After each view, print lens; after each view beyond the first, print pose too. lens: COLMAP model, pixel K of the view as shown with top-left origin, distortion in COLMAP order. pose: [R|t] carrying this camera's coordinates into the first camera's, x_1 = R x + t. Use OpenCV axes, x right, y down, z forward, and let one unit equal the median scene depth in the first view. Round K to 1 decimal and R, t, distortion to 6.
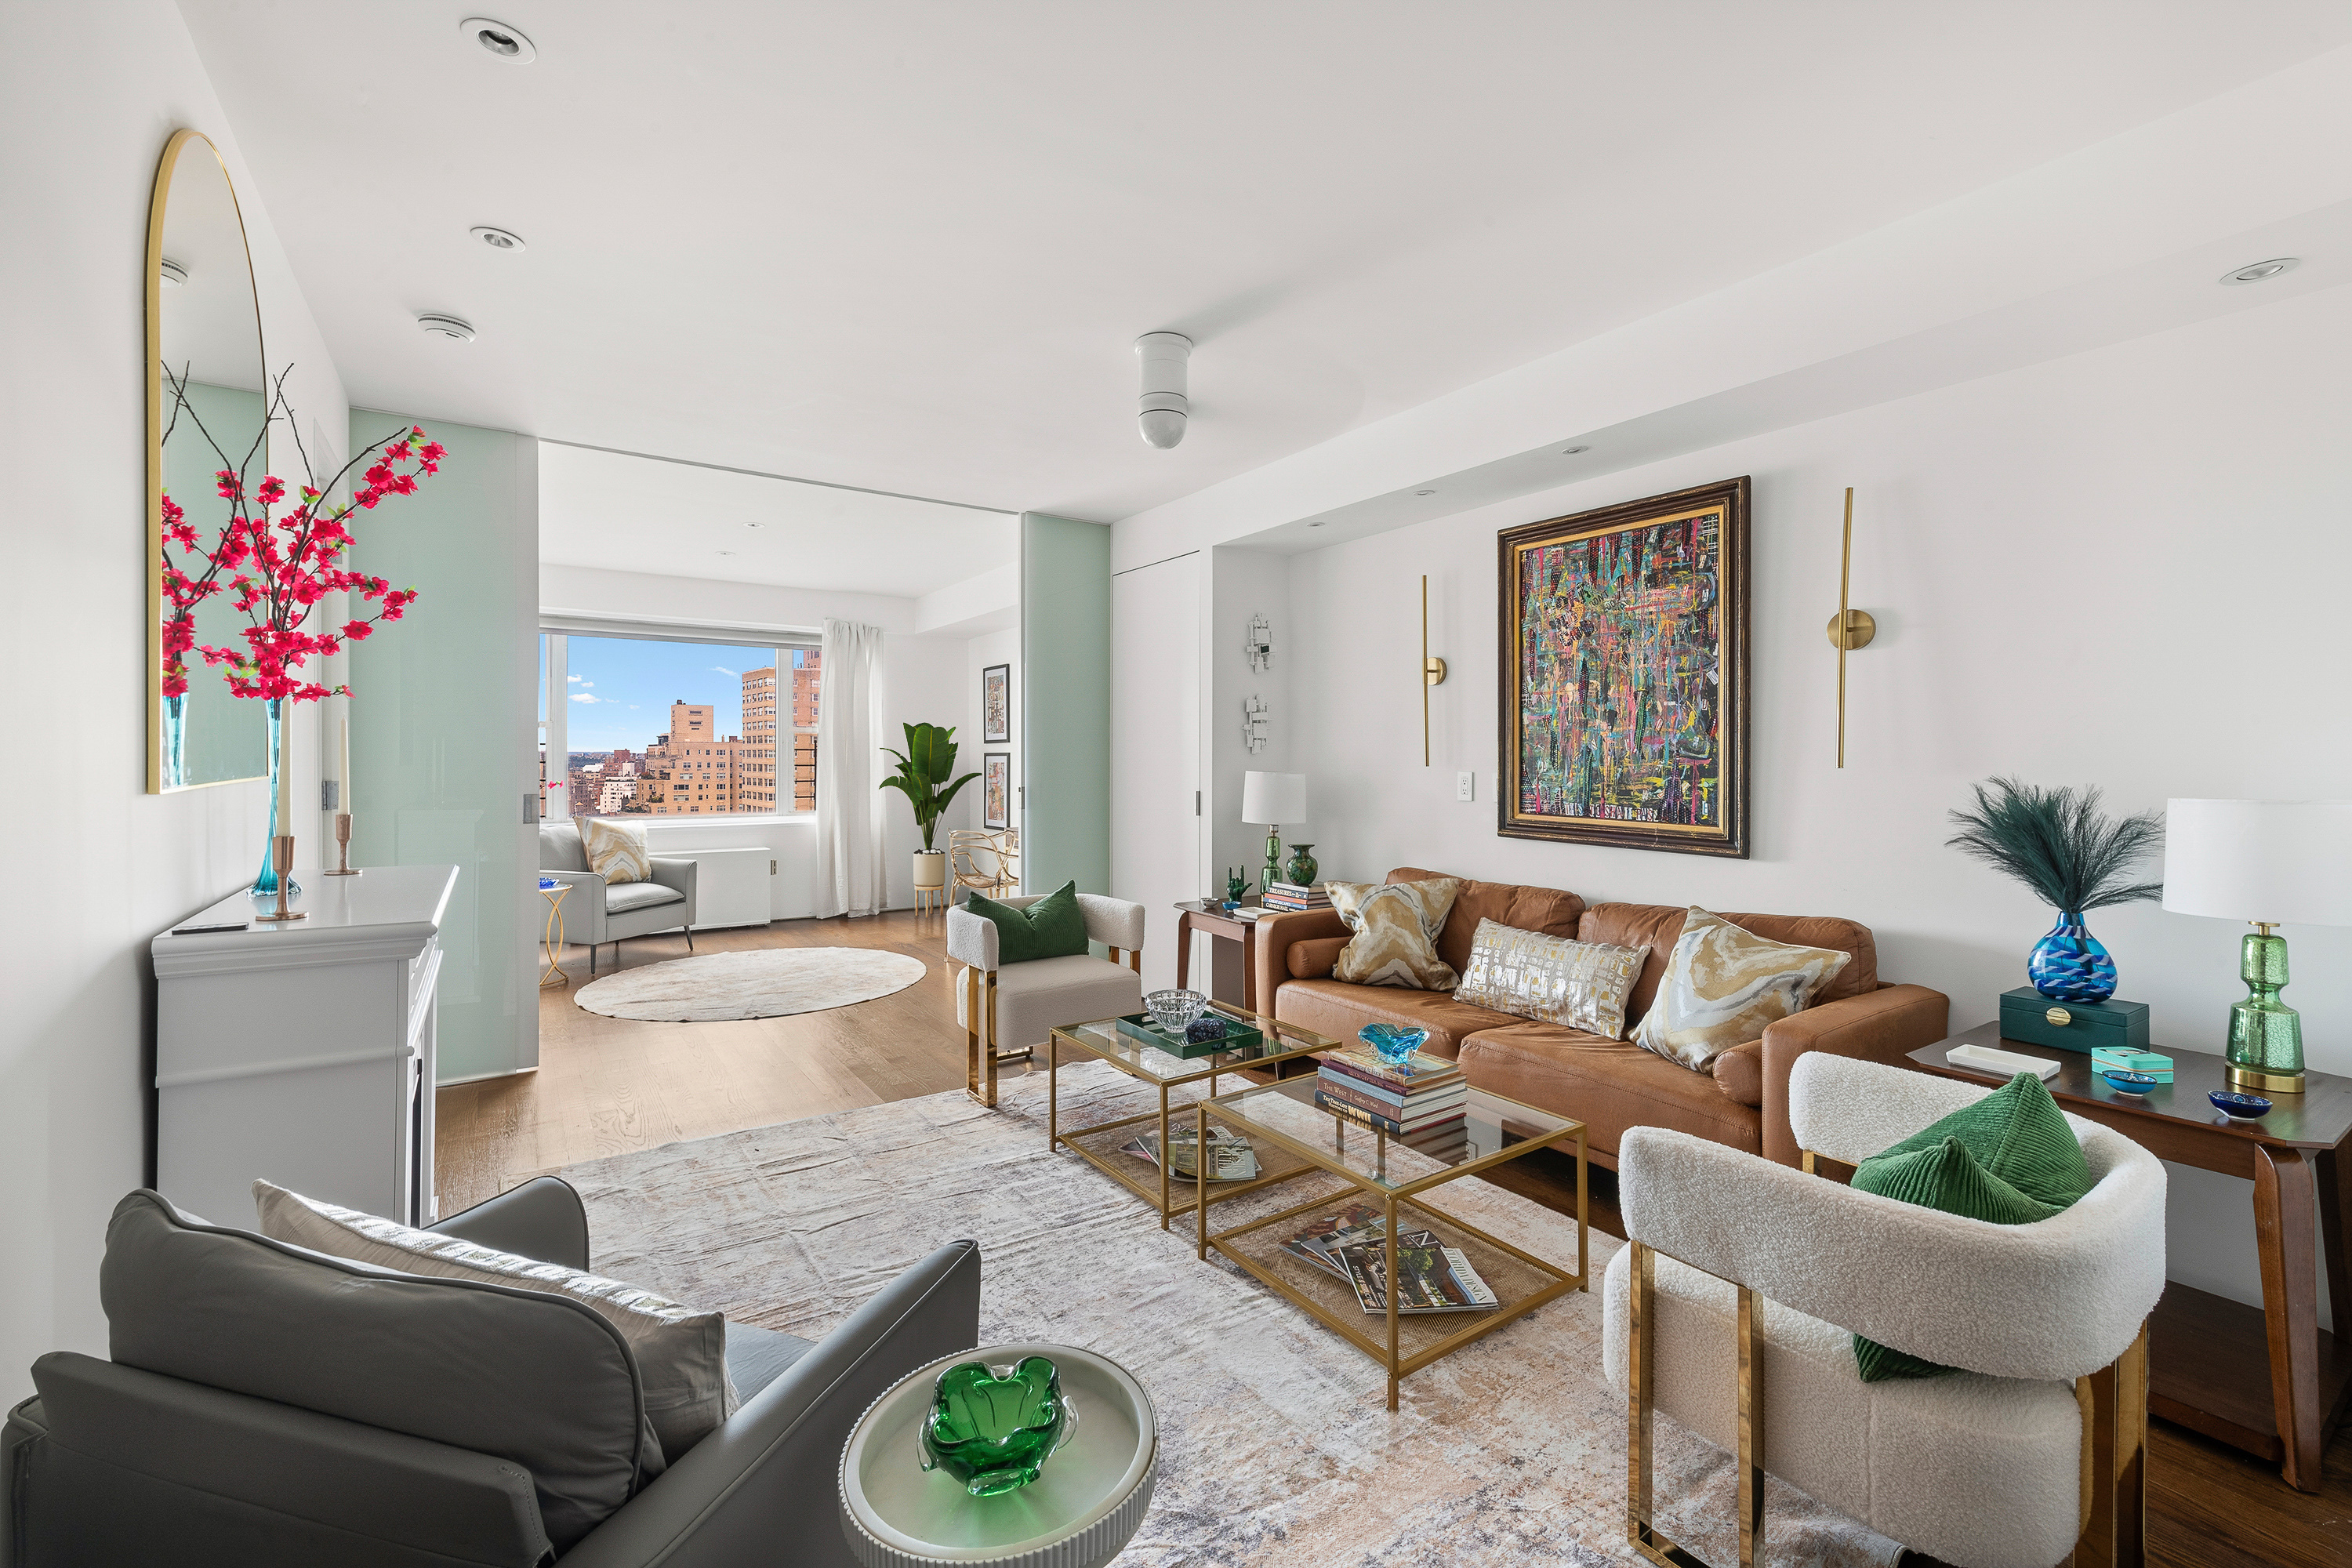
lens RADIAL K [[1002.6, 0, 1232.9], [0, 1002.6, 757.6], [0, 0, 1]] dist [-0.000354, -0.000286]
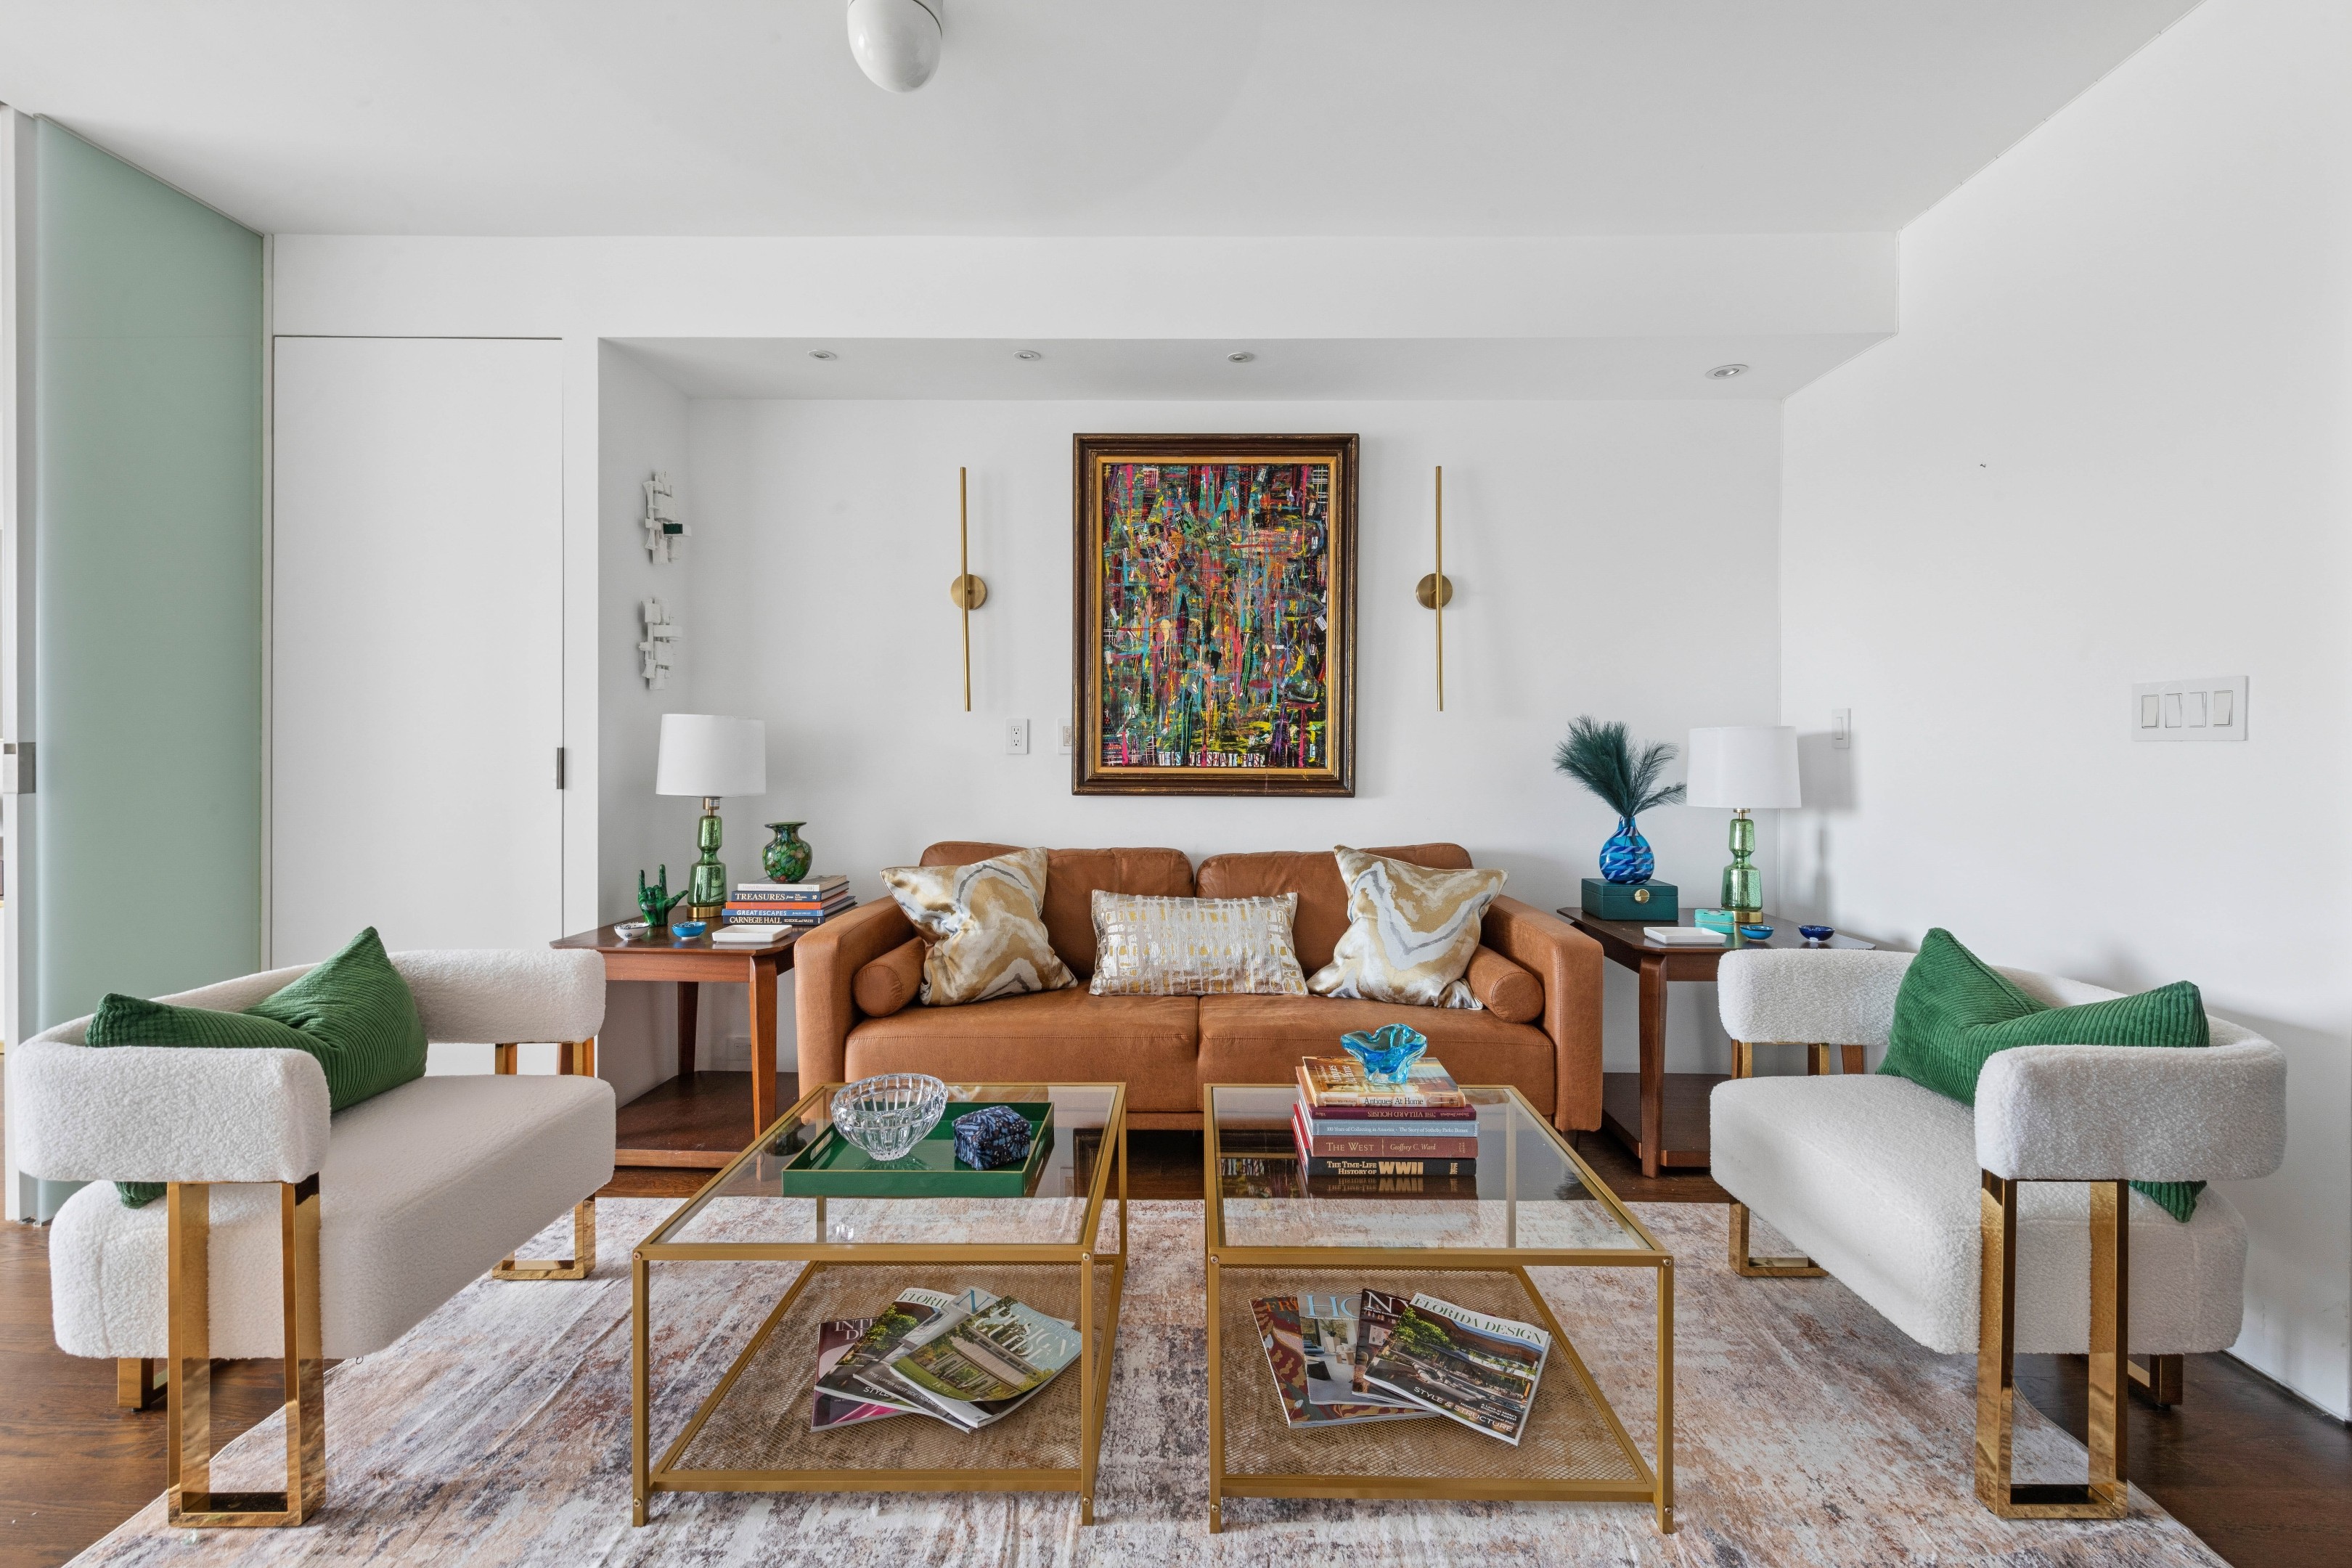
lens RADIAL K [[914.7, 0, 1180.0], [0, 914.7, 746.1], [0, 0, 1]] dist [0.007915, -0.000499]
pose [[0.598453, 0.000738, 0.801158, -0.342296], [-0.001155, 0.999999, -0.000058, 0.043497], [-0.801157, -0.000891, 0.598454, 0.527364]]
